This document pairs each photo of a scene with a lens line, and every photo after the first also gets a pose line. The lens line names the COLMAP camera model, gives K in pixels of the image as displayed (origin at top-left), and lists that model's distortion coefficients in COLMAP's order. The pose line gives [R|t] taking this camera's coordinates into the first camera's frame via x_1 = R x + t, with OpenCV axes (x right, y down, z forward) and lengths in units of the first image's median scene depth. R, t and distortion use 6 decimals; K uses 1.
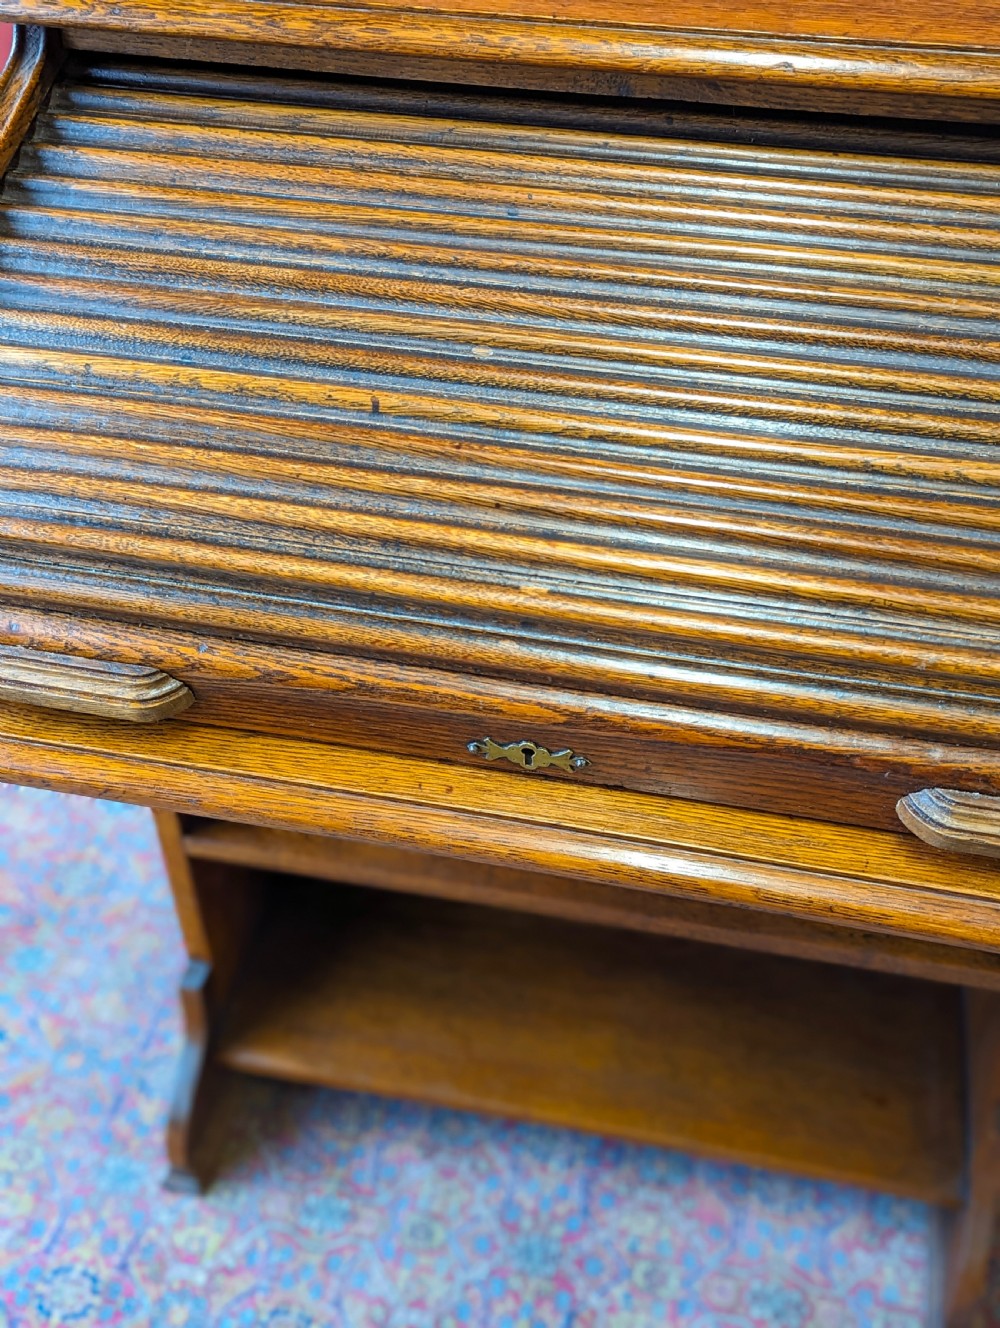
lens RADIAL K [[1451.9, 0, 509.1], [0, 1451.9, 663.7], [0, 0, 1]] dist [0.028982, -0.001978]
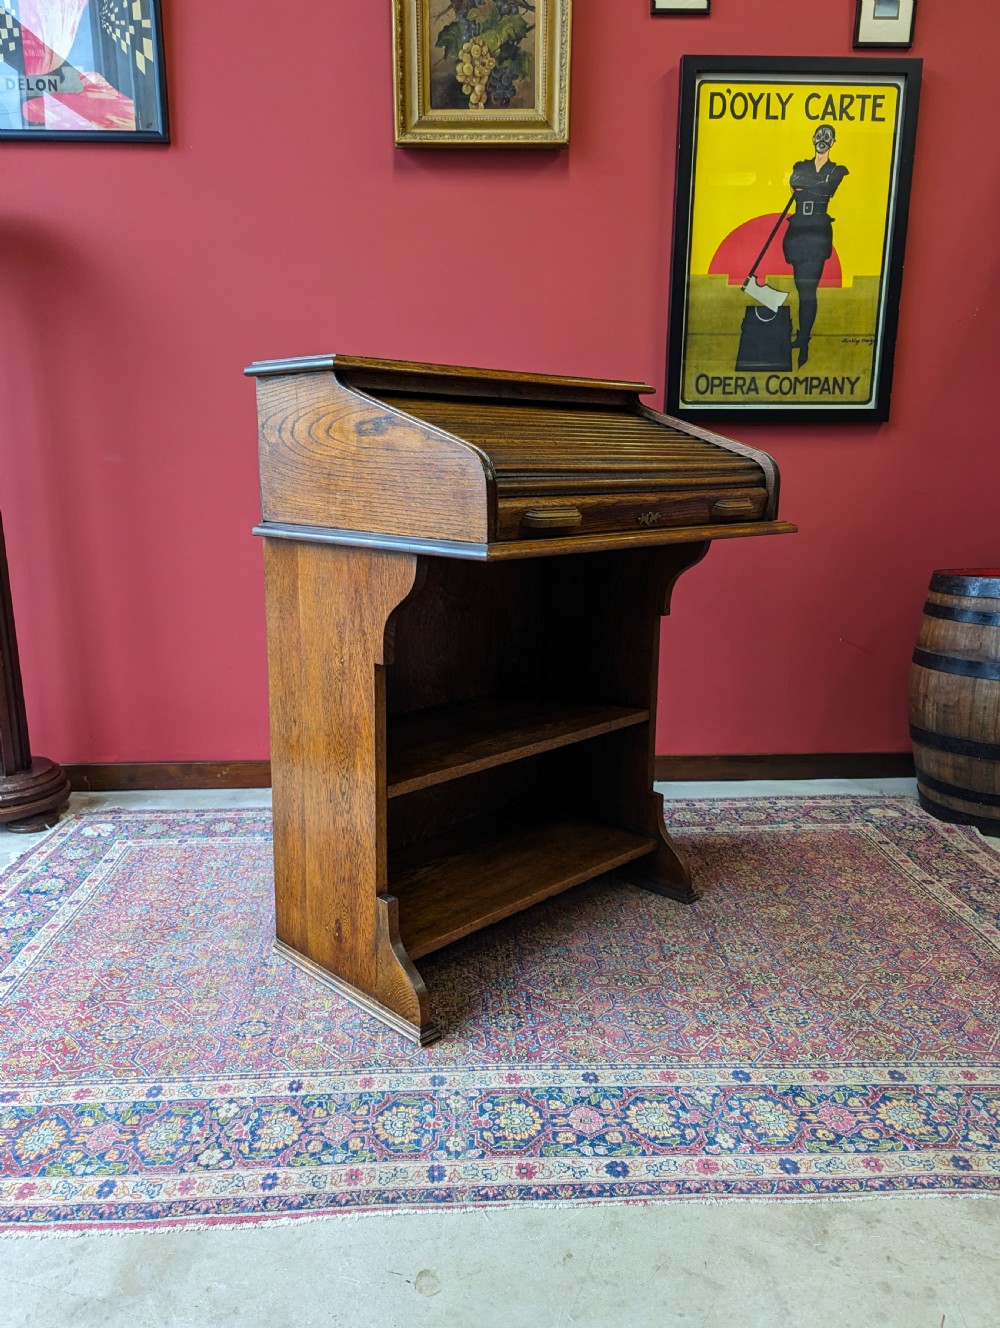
lens RADIAL K [[992.8, 0, 485.9], [0, 992.8, 649.3], [0, 0, 1]] dist [0.067901, -0.072667]
pose [[0.969008, -0.044725, 0.242946, -0.319658], [0.163397, 0.853639, -0.494572, 0.724932], [-0.185269, 0.518941, 0.834491, -0.318362]]
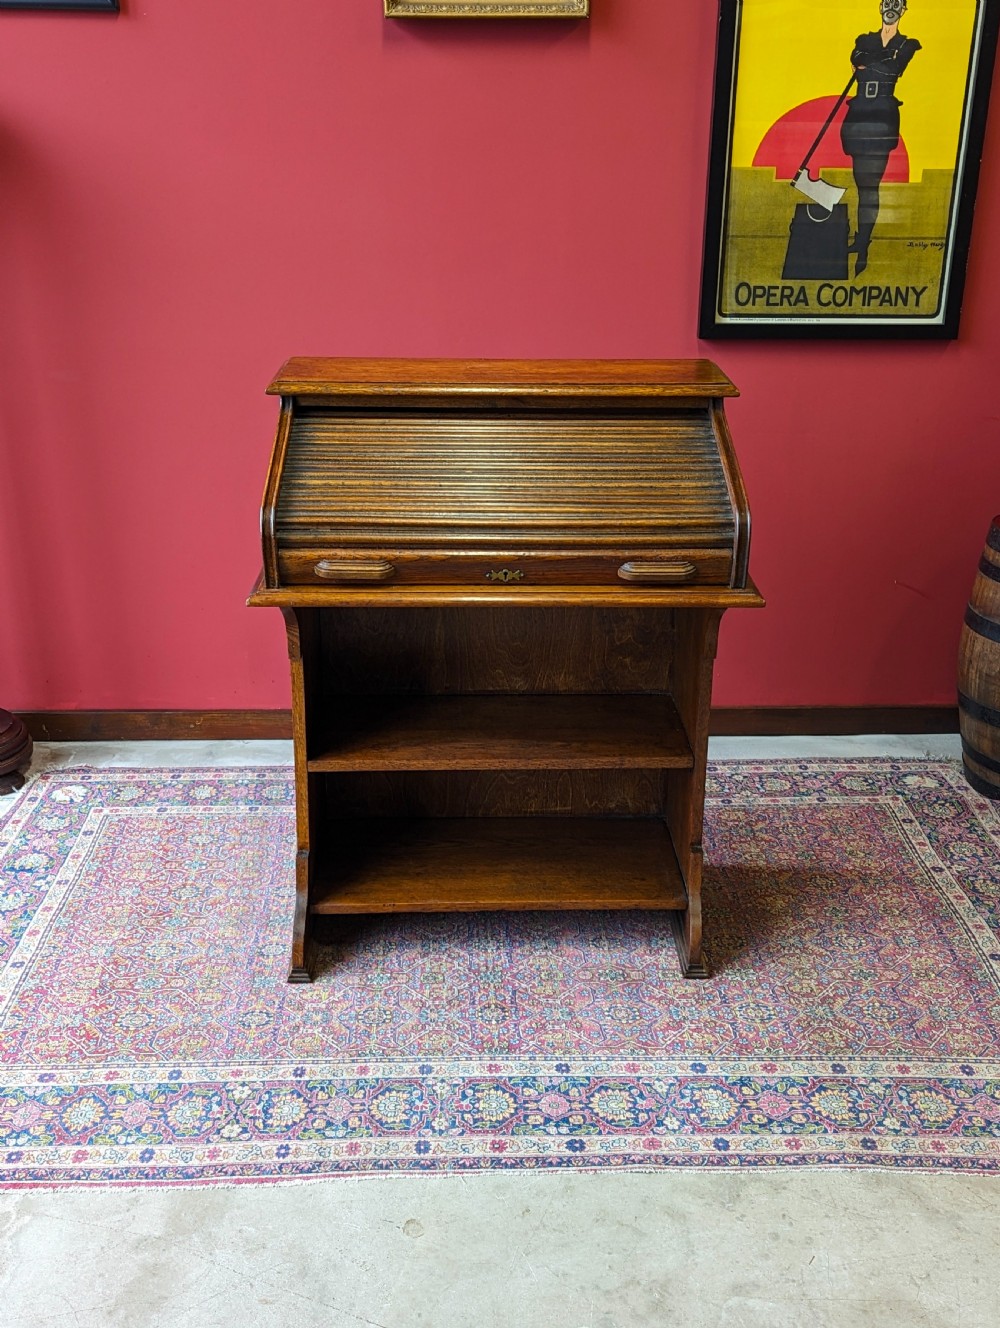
lens RADIAL K [[1467.0, 0, 516.2], [0, 1467.0, 663.9], [0, 0, 1]] dist [0.037392, -0.037168]
pose [[0.971024, -0.075220, 0.226835, -0.394356], [0.151056, 0.928700, -0.338672, 0.743499], [-0.185187, 0.363123, 0.913152, -1.042087]]
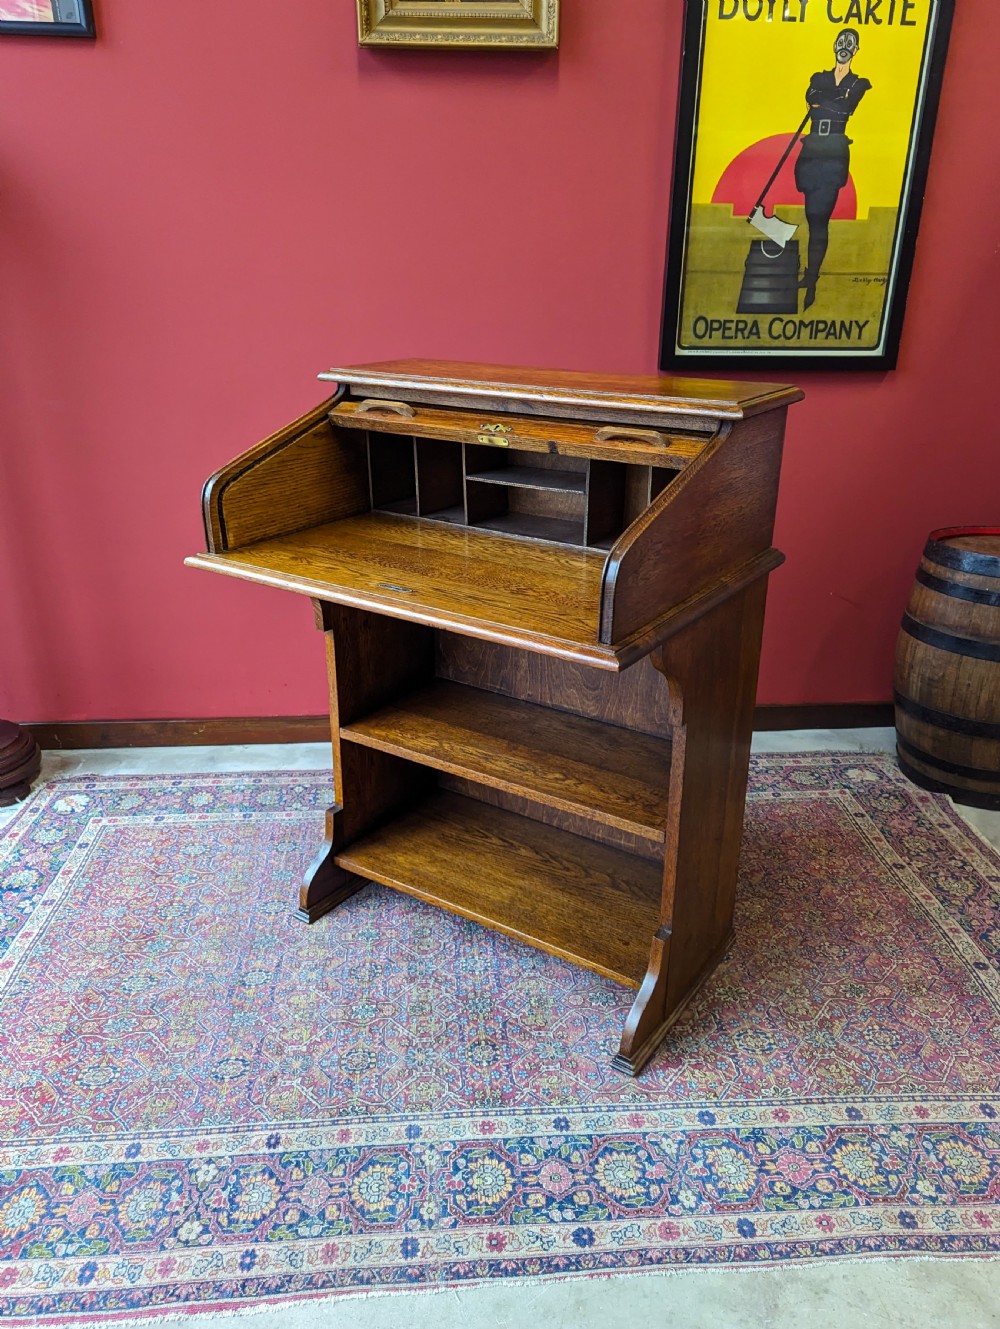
lens RADIAL K [[993.5, 0, 519.6], [0, 993.5, 658.8], [0, 0, 1]] dist [0.057827, -0.059236]
pose [[0.958994, -0.090537, 0.268577, -0.261435], [0.178433, 0.929104, -0.323923, 0.450870], [-0.220209, 0.358564, 0.907160, -0.391984]]
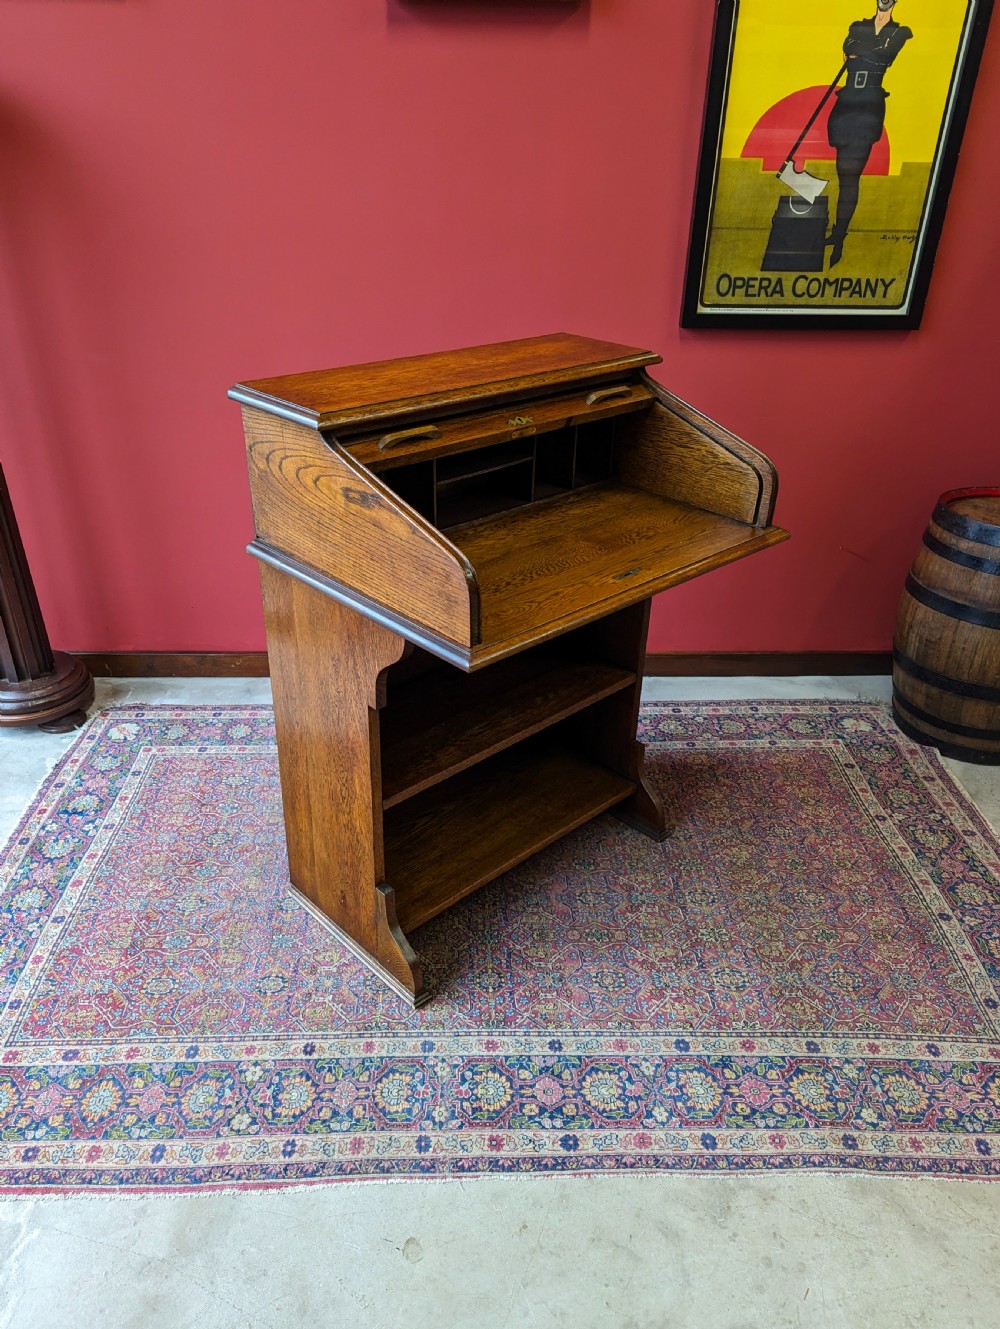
lens RADIAL K [[986.6, 0, 498.3], [0, 986.6, 677.2], [0, 0, 1]] dist [0.058806, -0.055952]
pose [[0.972040, -0.097821, 0.213469, -0.262248], [0.142577, 0.968203, -0.205559, 0.364528], [-0.186574, 0.230247, 0.955079, -0.535062]]
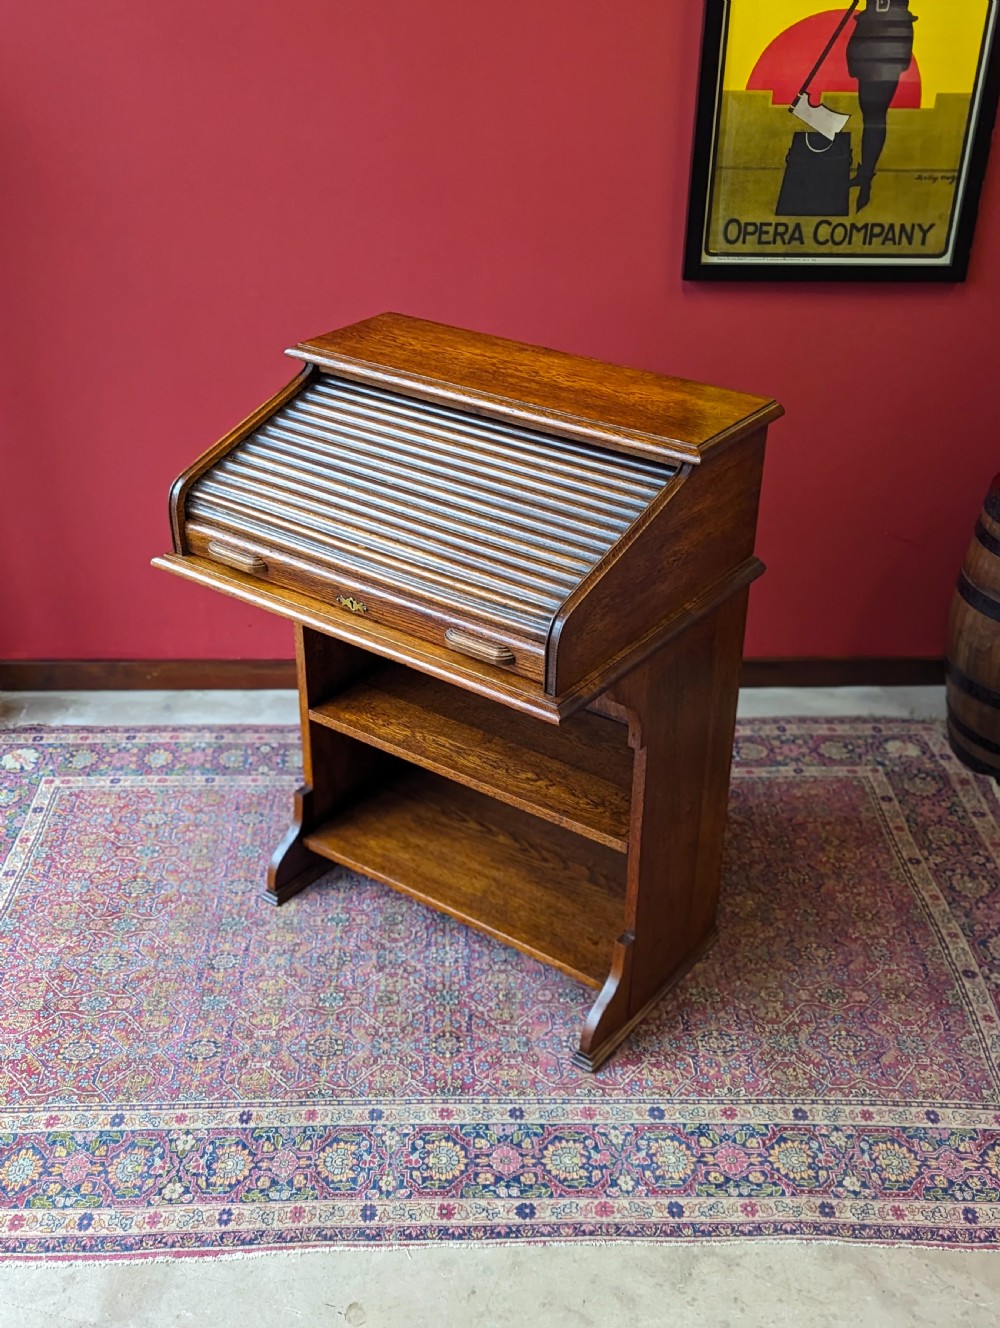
lens RADIAL K [[1443.9, 0, 512.4], [0, 1443.9, 665.7], [0, 0, 1]] dist [0.031426, -0.003766]
pose [[0.972038, -0.101642, 0.211684, -0.275134], [0.144313, 0.969712, -0.197061, 0.399478], [-0.185243, 0.222099, 0.957265, -0.993954]]
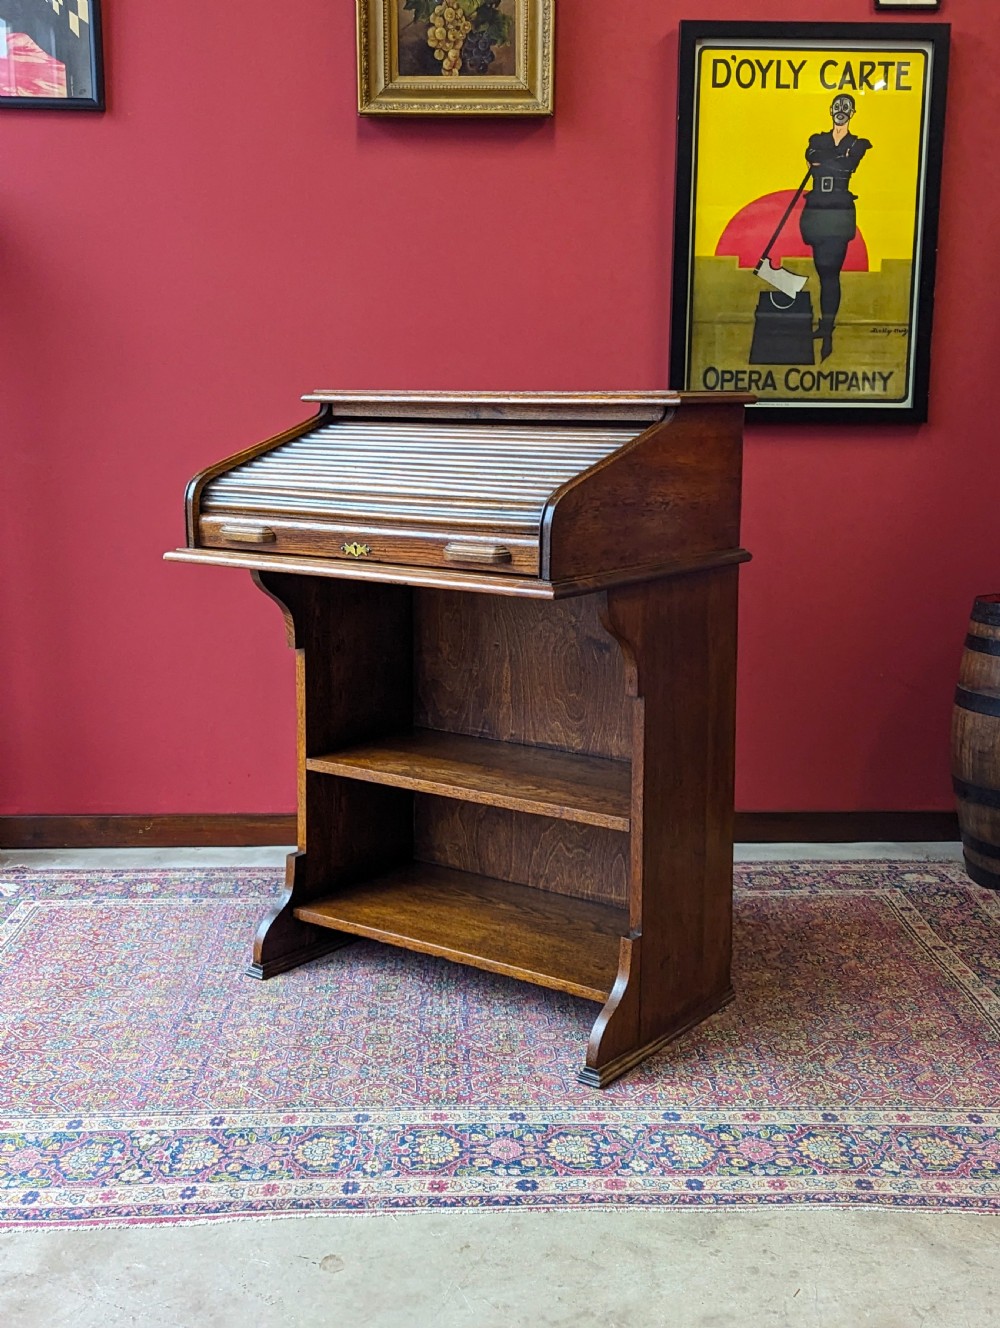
lens RADIAL K [[1500.4, 0, 538.7], [0, 1500.4, 601.1], [0, 0, 1]] dist [0.028725, 0.008335]
pose [[0.969199, -0.022605, 0.245240, -0.326739], [0.156812, 0.824478, -0.543733, 1.052420], [-0.189905, 0.565443, 0.802628, -0.837790]]
